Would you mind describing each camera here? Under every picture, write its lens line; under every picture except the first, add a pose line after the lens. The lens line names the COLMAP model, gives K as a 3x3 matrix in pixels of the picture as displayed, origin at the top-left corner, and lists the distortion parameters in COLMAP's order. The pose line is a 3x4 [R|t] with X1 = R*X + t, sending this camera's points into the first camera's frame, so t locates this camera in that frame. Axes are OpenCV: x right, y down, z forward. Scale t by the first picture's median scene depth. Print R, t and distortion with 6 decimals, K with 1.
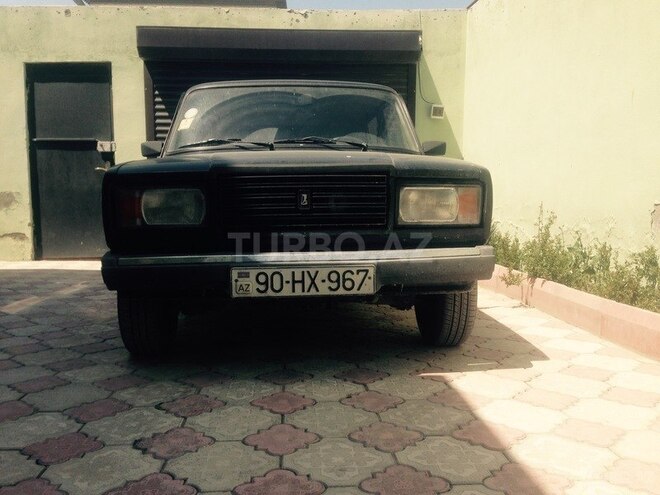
lens RADIAL K [[612.8, 0, 330.3], [0, 612.8, 245.9], [0, 0, 1]] dist [0.040218, -0.018482]
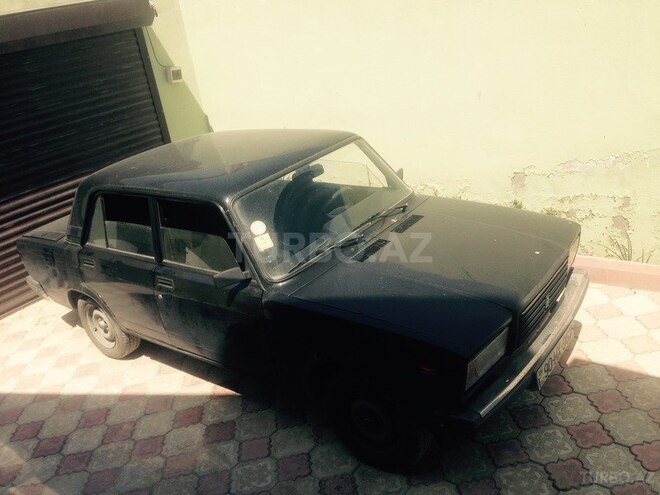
lens RADIAL K [[612.8, 0, 330.3], [0, 612.8, 245.9], [0, 0, 1]] dist [0.040218, -0.018482]
pose [[0.656996, -0.388277, 0.646218, -1.149232], [0.210871, 0.917605, 0.336950, -0.721242], [-0.723803, -0.085106, 0.684738, 0.415983]]
